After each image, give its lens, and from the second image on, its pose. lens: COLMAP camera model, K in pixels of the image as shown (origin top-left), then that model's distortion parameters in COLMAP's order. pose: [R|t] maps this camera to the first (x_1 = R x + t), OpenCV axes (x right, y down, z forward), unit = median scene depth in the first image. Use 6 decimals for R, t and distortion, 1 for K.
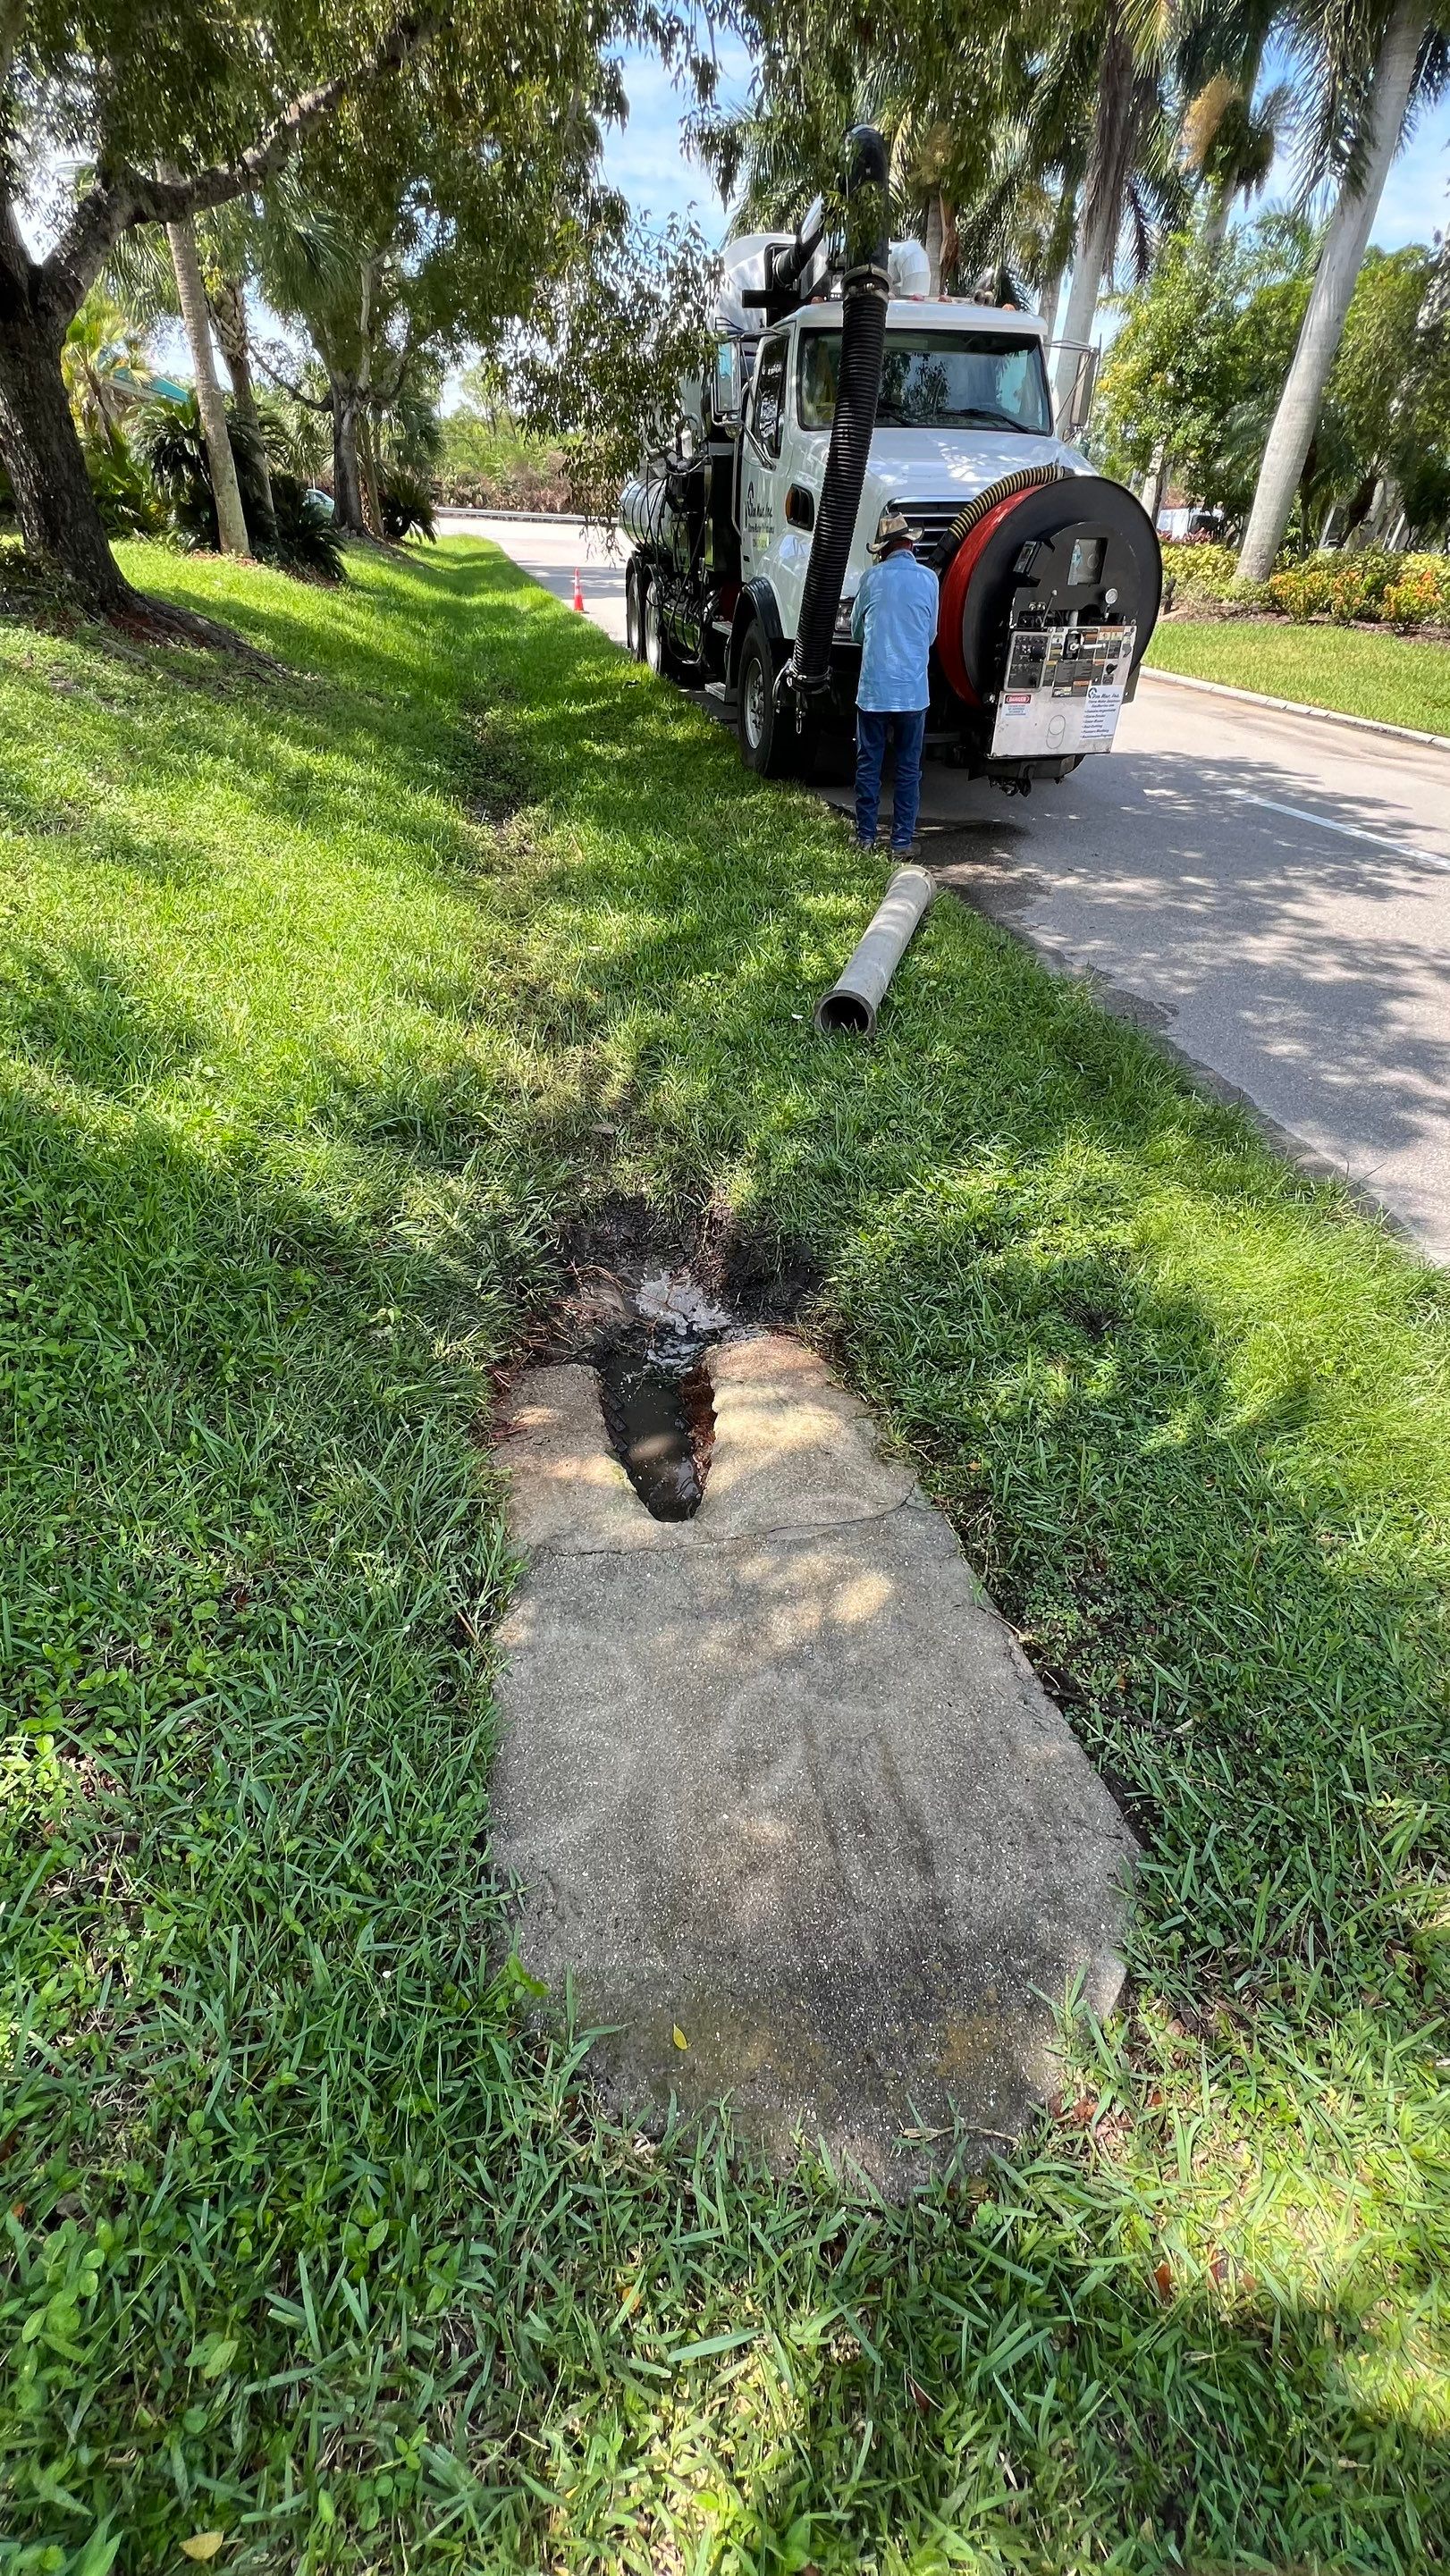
lens RADIAL K [[1028.5, 0, 731.1], [0, 1028.5, 1283.1], [0, 0, 1]] dist [-0.000948, 0.000532]
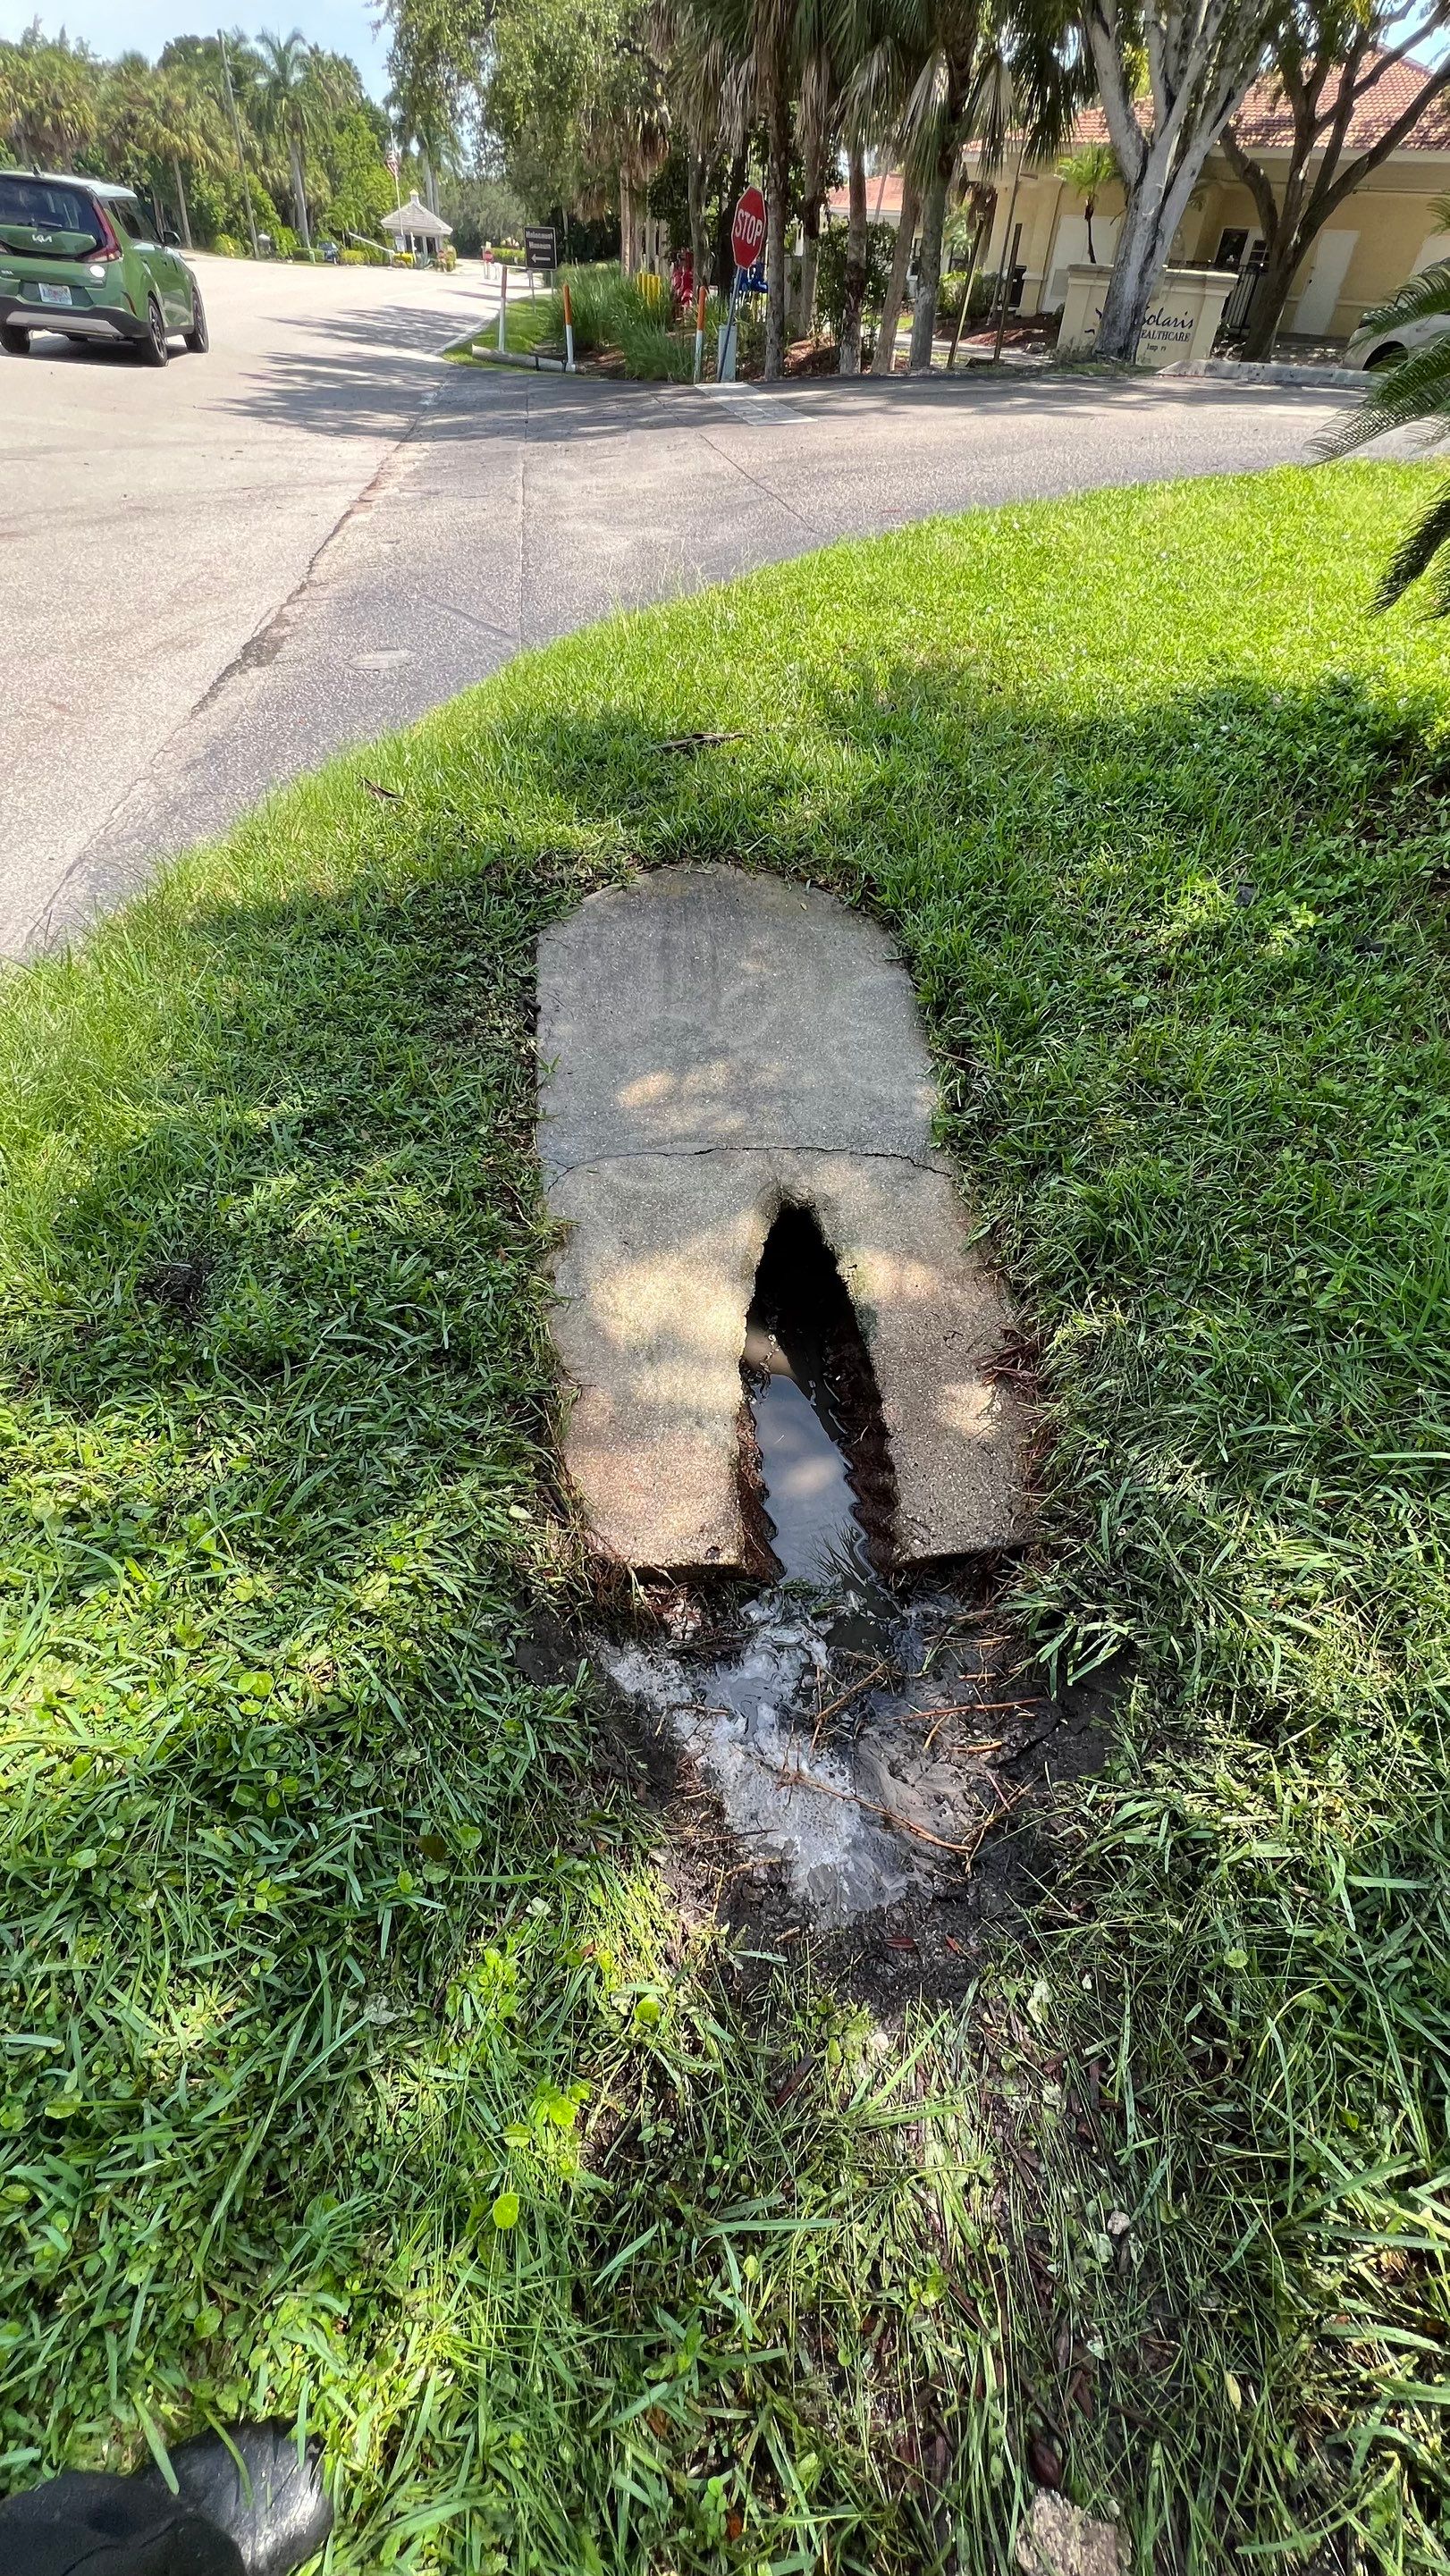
lens RADIAL K [[1028.5, 0, 731.1], [0, 1028.5, 1283.1], [0, 0, 1]] dist [-0.000948, 0.000532]
pose [[-0.991019, -0.133649, -0.004379, 0.004236], [-0.023606, 0.142625, 0.989495, -0.712669], [-0.131621, 0.980712, -0.144499, 1.173081]]
